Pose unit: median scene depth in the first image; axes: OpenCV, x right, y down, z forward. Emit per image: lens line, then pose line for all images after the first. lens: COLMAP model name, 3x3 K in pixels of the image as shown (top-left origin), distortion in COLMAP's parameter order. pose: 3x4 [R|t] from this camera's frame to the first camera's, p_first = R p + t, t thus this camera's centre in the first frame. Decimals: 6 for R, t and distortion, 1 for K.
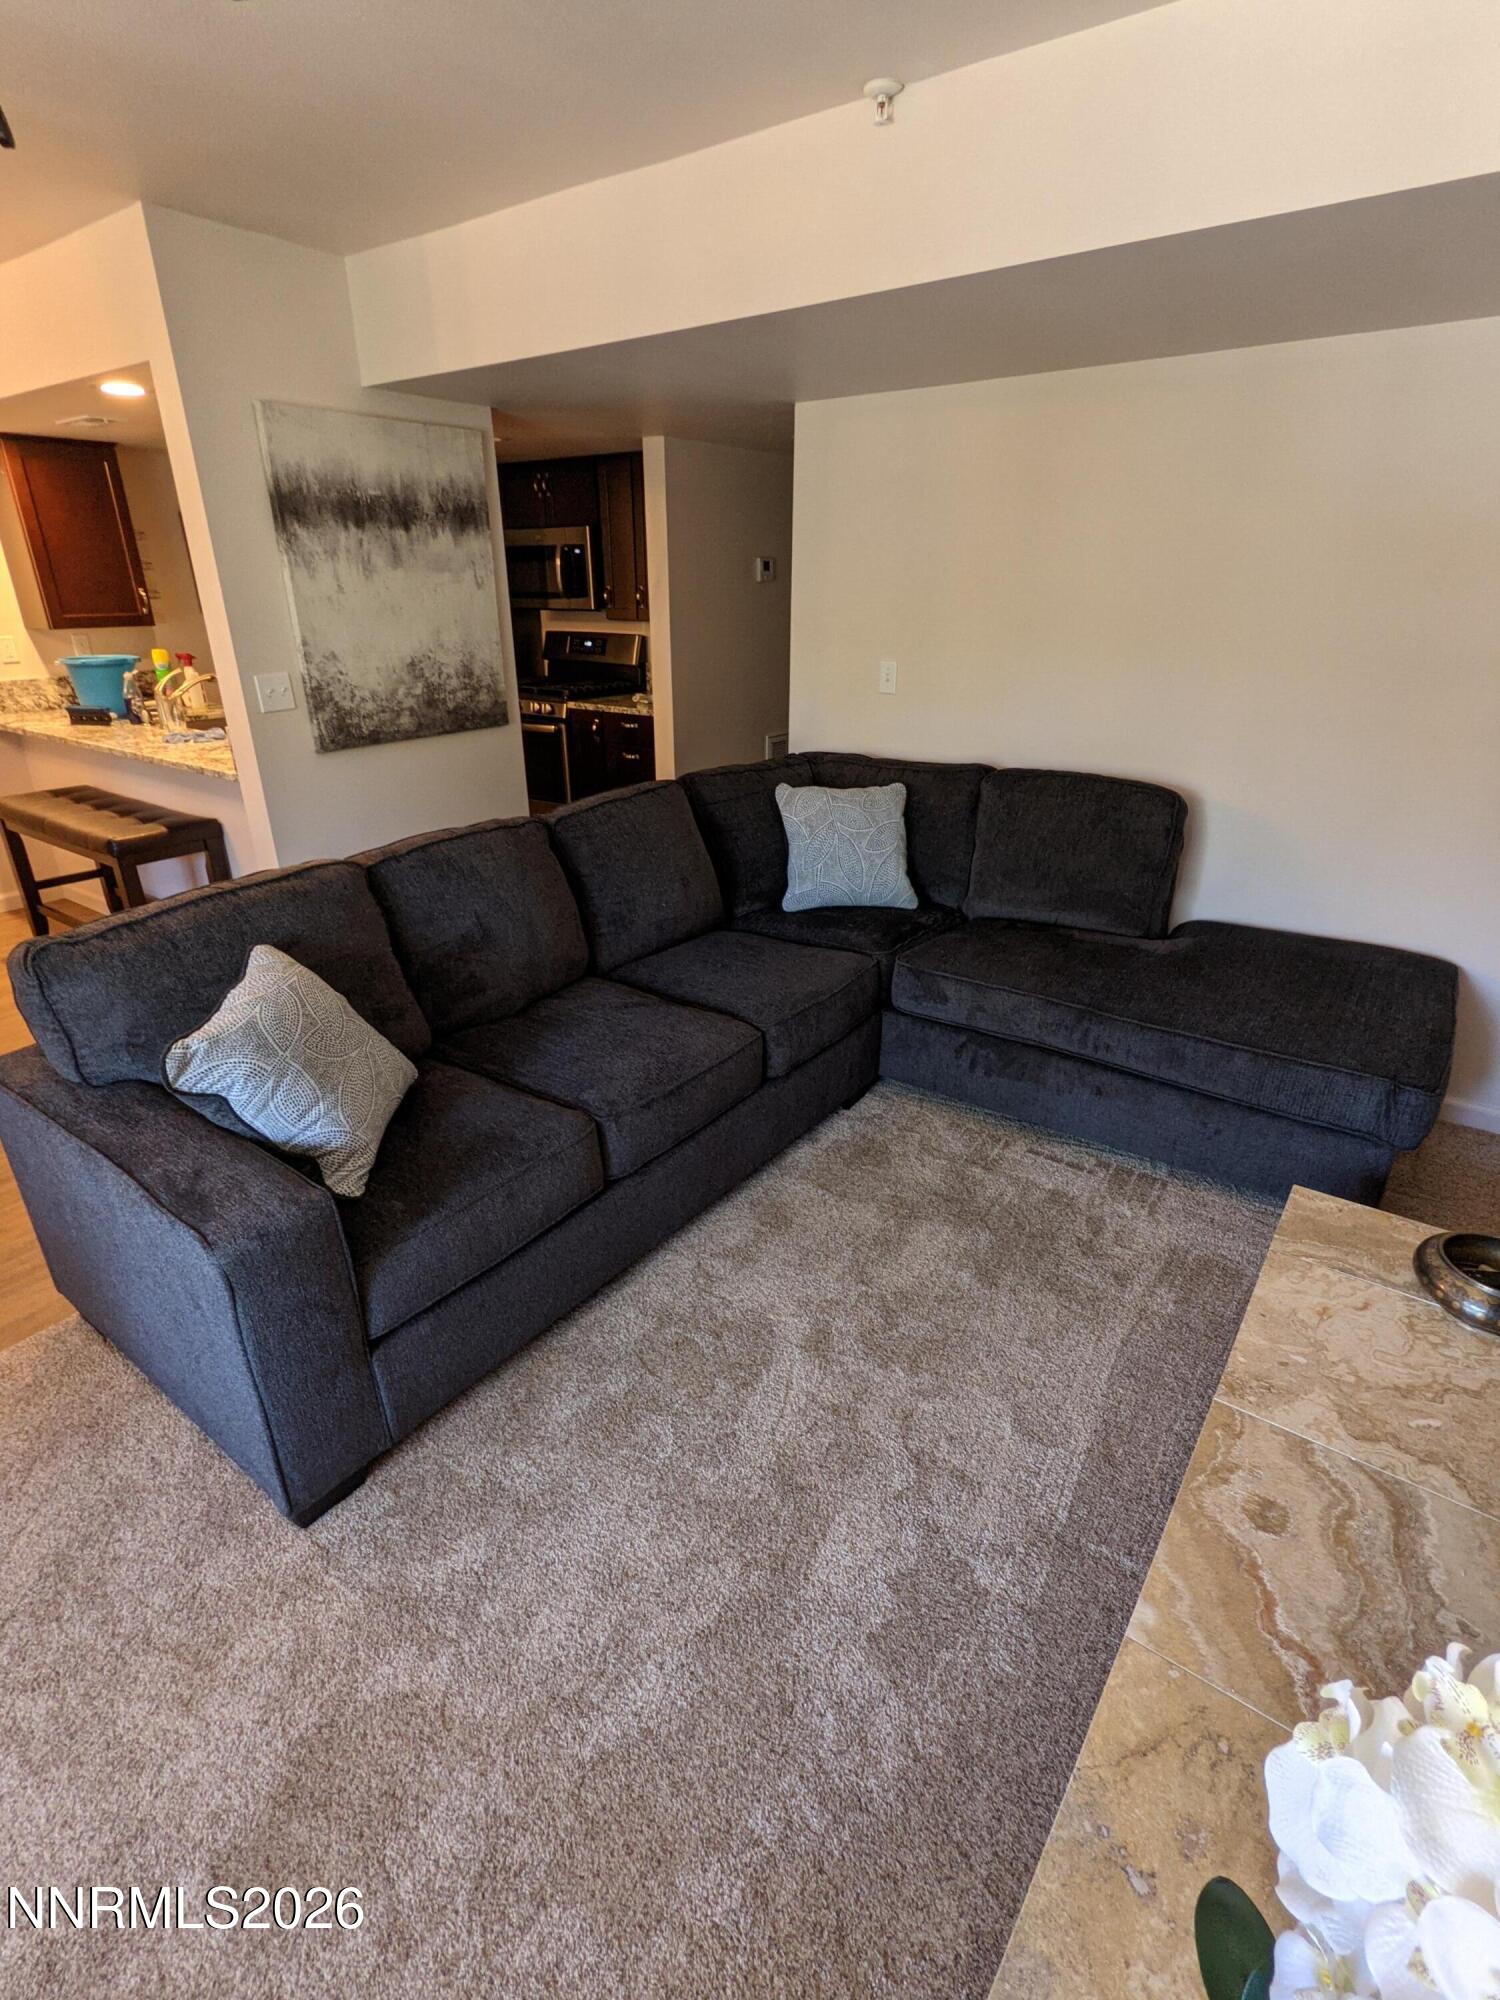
lens RADIAL K [[962.8, 0, 746.0], [0, 962.8, 1011.2], [0, 0, 1]] dist [0.003621, 0.000434]
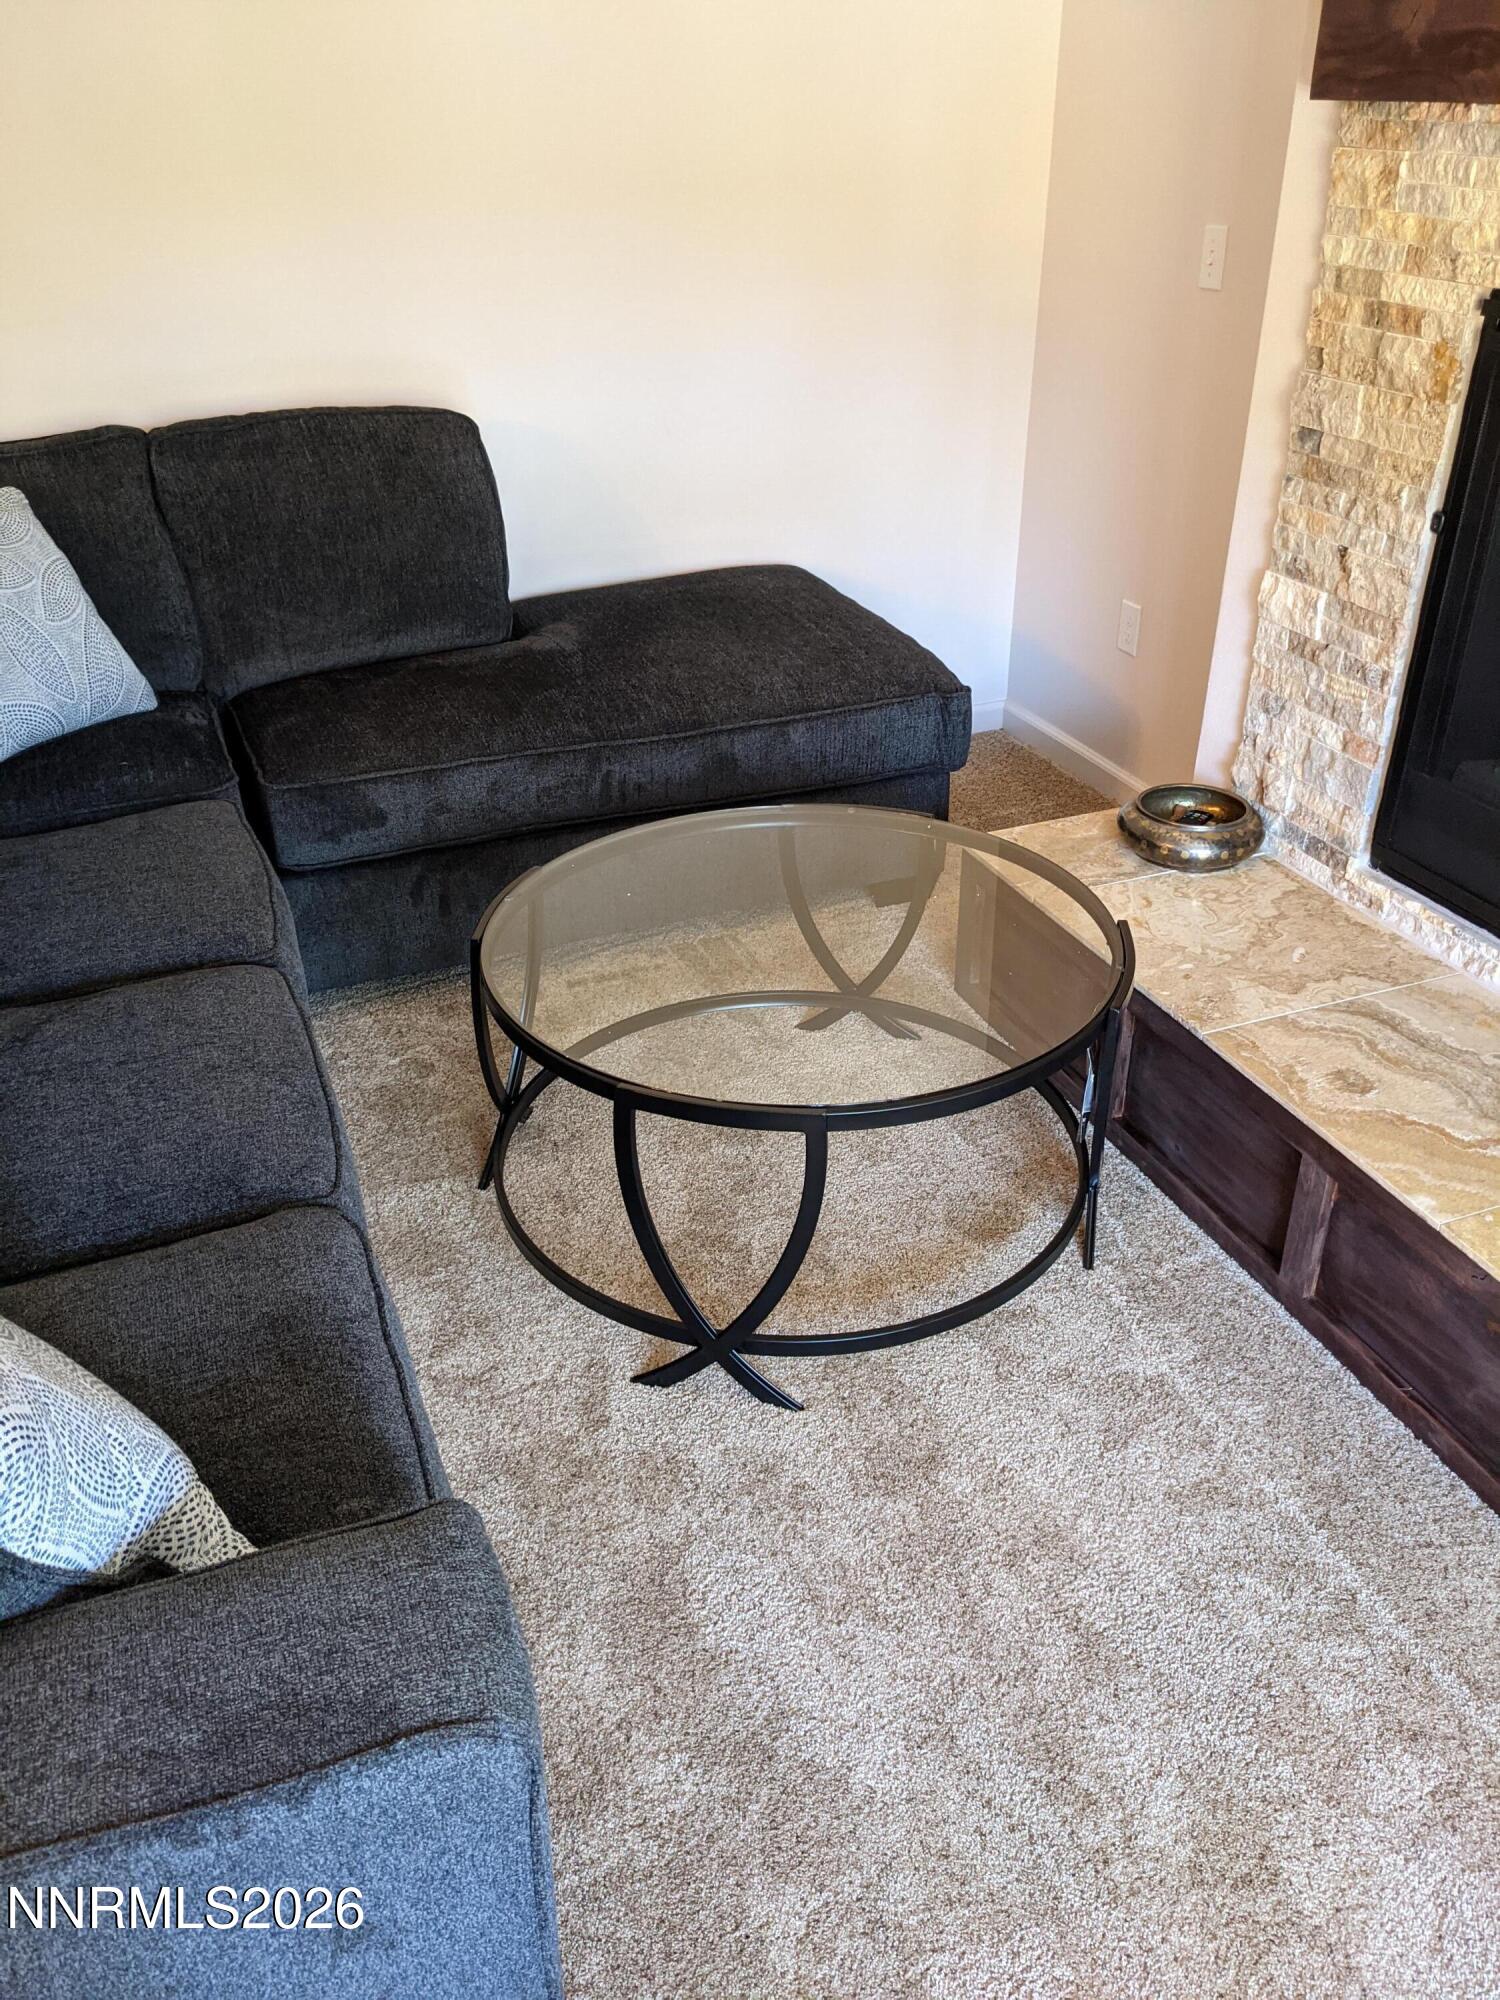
lens RADIAL K [[1583.5, 0, 764.2], [0, 1583.5, 996.8], [0, 0, 1]] dist [0.060173, -0.083773]
pose [[0.525166, -0.424623, 0.737493, -0.651288], [0.353807, 0.897115, 0.264584, -0.131060], [-0.773964, 0.121979, 0.621370, 0.326230]]
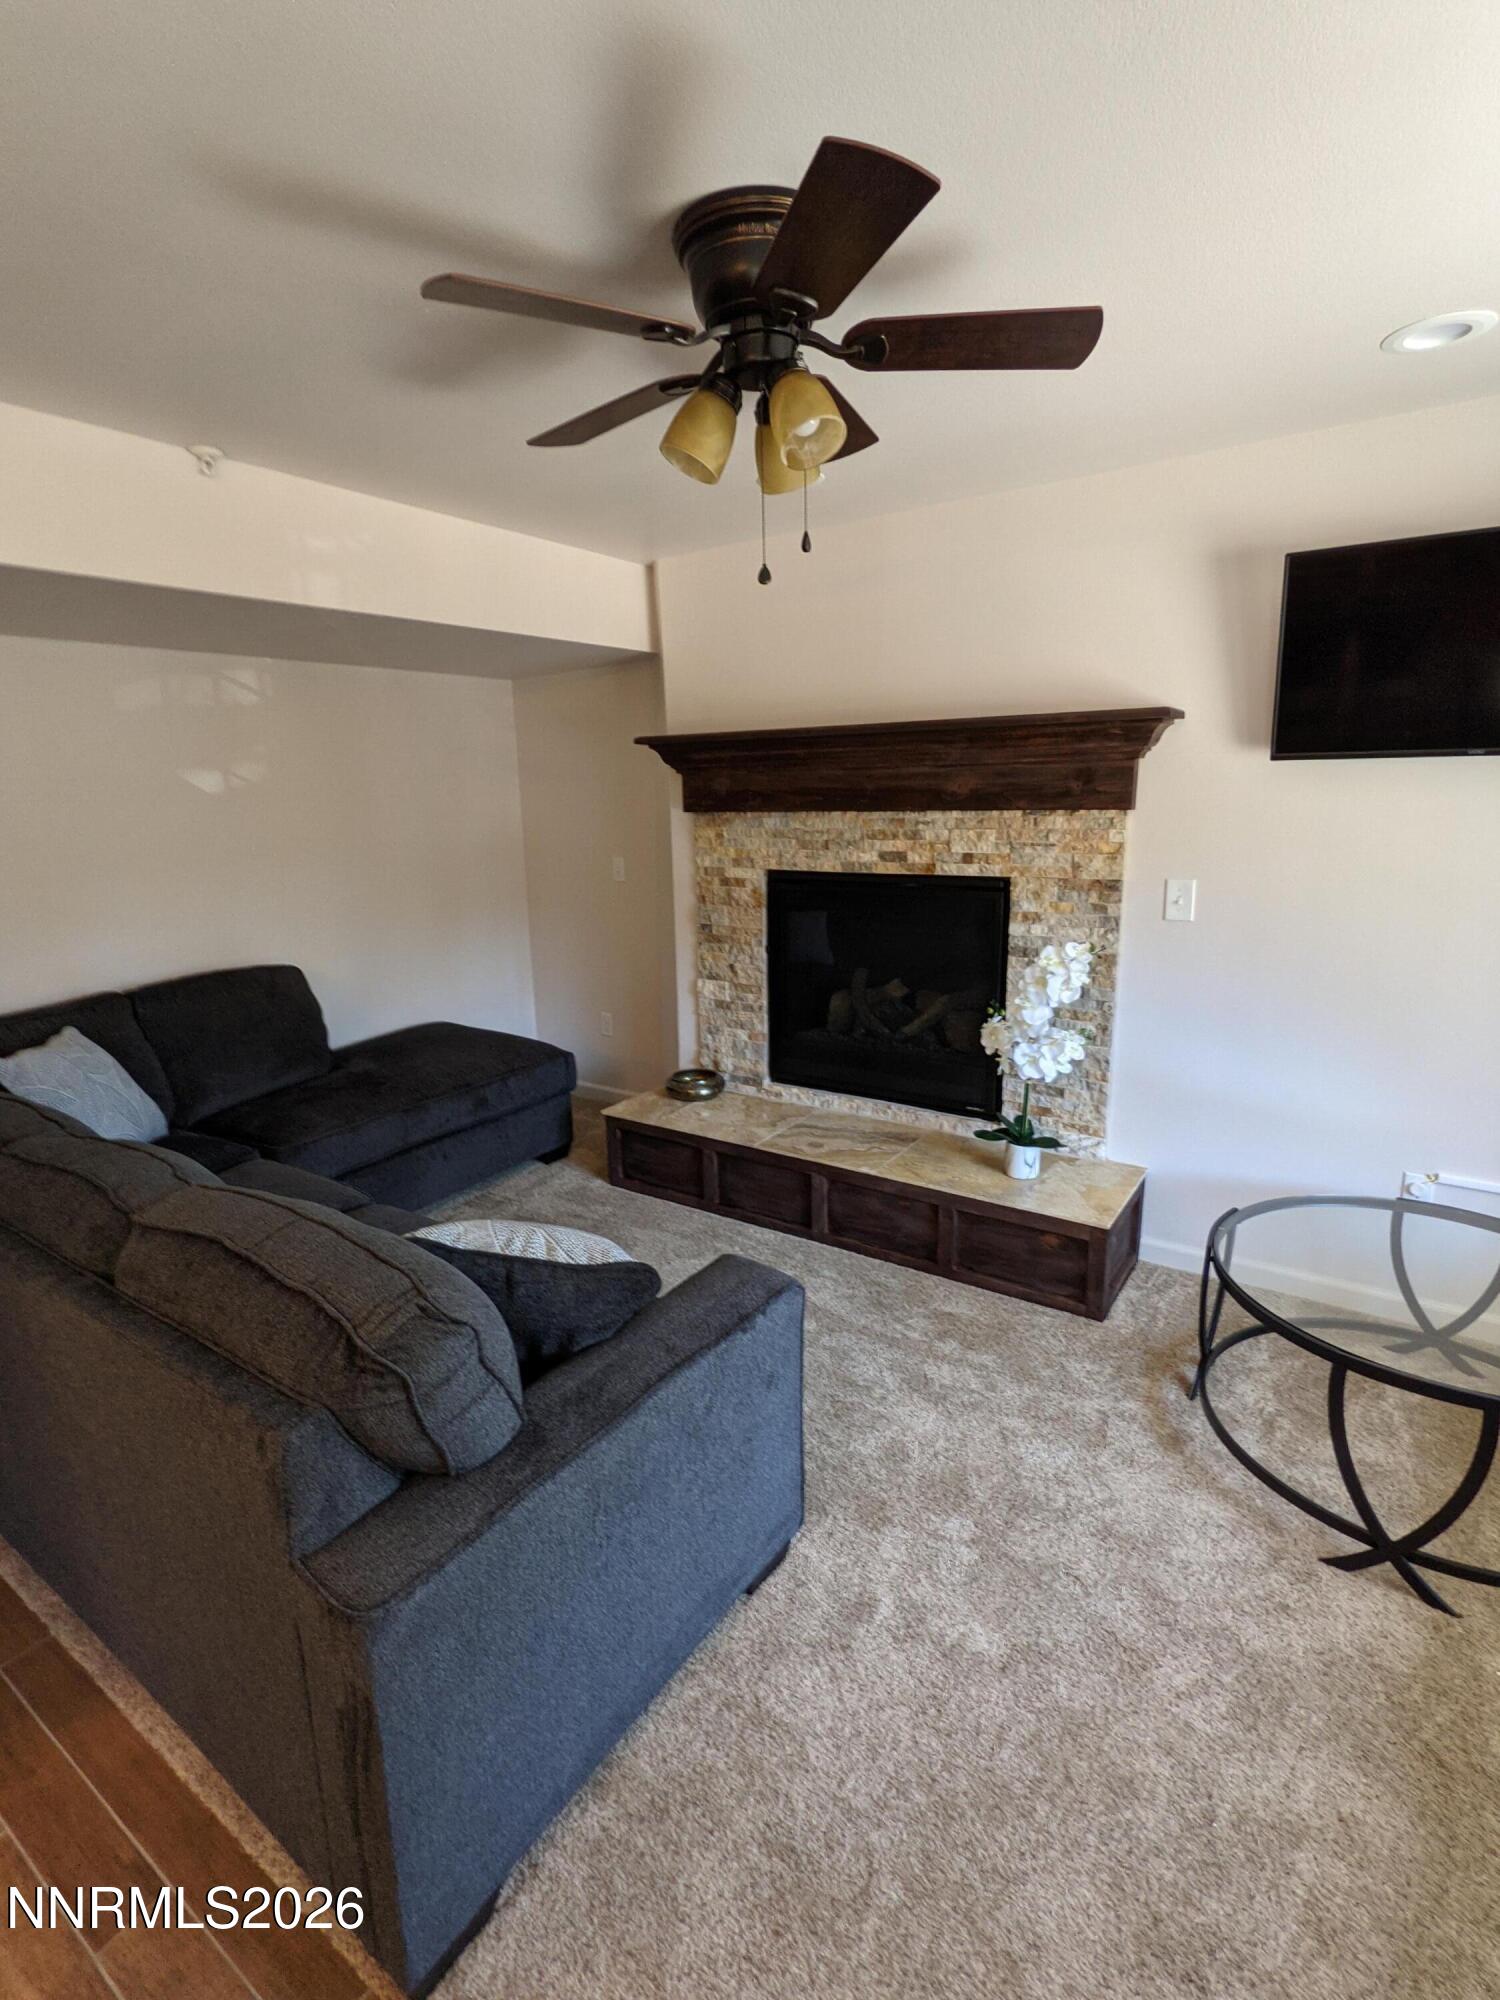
lens RADIAL K [[962.8, 0, 753.0], [0, 962.8, 1000.7], [0, 0, 1]] dist [0.003621, 0.000434]
pose [[-0.042314, -0.215432, 0.975602, -1.309035], [0.432222, 0.876426, 0.212279, -0.296222], [-0.900774, 0.430659, 0.056030, 0.606758]]
